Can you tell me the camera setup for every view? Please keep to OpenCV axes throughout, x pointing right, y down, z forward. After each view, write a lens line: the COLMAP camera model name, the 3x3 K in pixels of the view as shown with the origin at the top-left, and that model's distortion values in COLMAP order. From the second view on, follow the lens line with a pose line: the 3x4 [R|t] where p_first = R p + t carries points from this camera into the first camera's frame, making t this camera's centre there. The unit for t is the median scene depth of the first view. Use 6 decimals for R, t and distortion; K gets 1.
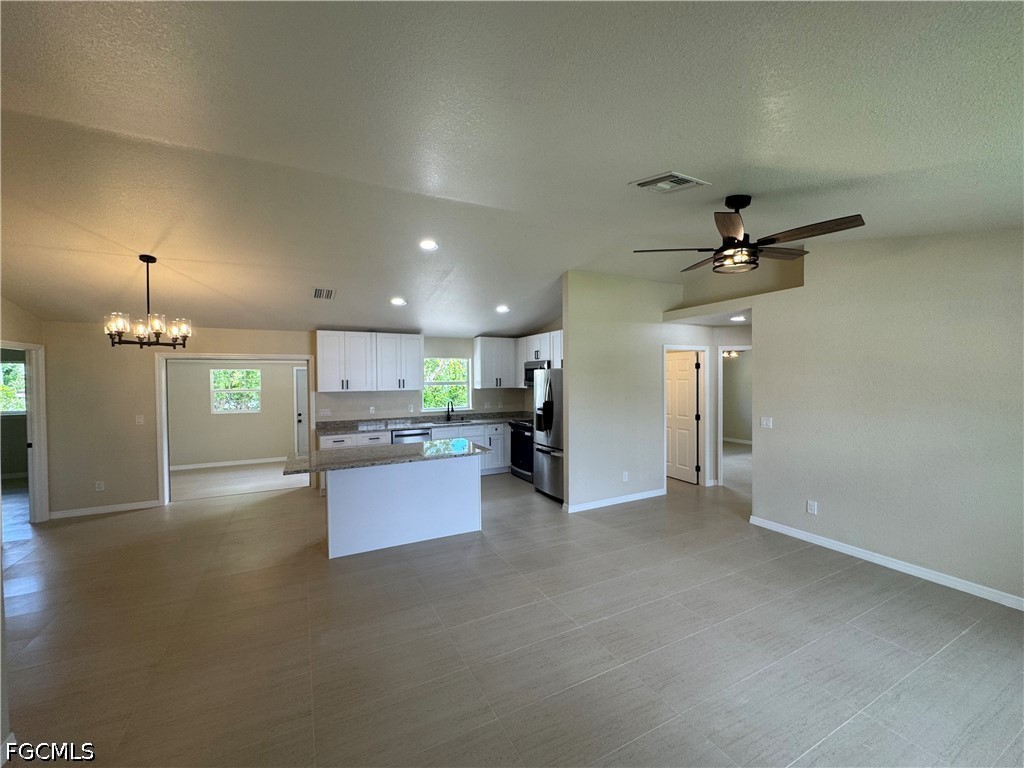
lens RADIAL K [[412.4, 0, 510.3], [0, 412.4, 385.0], [0, 0, 1]] dist [-0.002235, -0.000339]
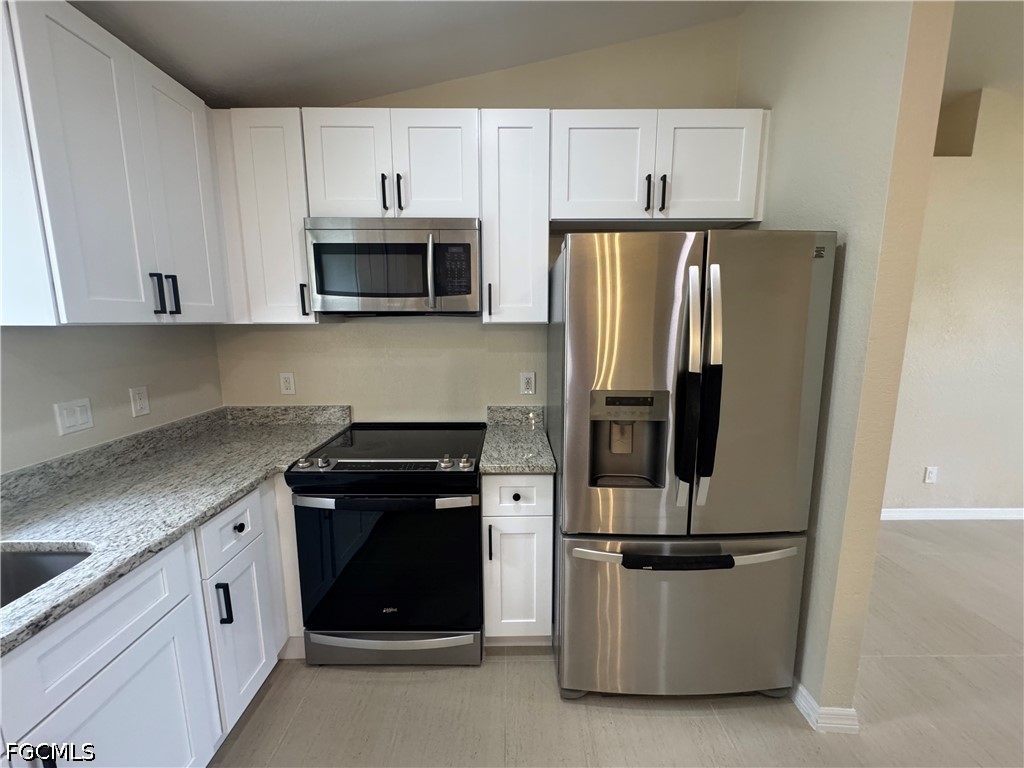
lens RADIAL K [[412.4, 0, 510.3], [0, 412.4, 385.0], [0, 0, 1]] dist [-0.002235, -0.000339]
pose [[0.446537, -0.129526, 0.885340, -0.168573], [0.015237, 0.990424, 0.137215, 0.015386], [-0.894635, -0.047782, 0.444235, 0.931556]]
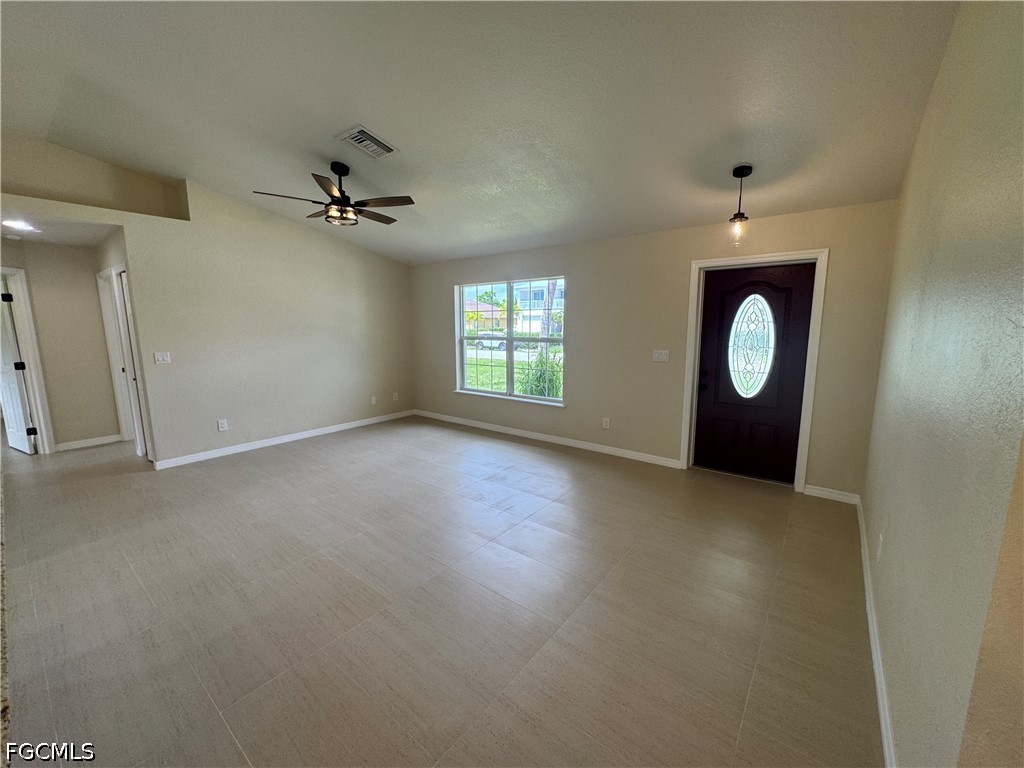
lens RADIAL K [[412.4, 0, 510.3], [0, 412.4, 385.0], [0, 0, 1]] dist [-0.002235, -0.000339]
pose [[-0.405339, -0.118510, 0.906452, -0.415636], [0.036065, 0.988717, 0.145392, 0.034445], [-0.913455, 0.091625, -0.396491, 0.491436]]
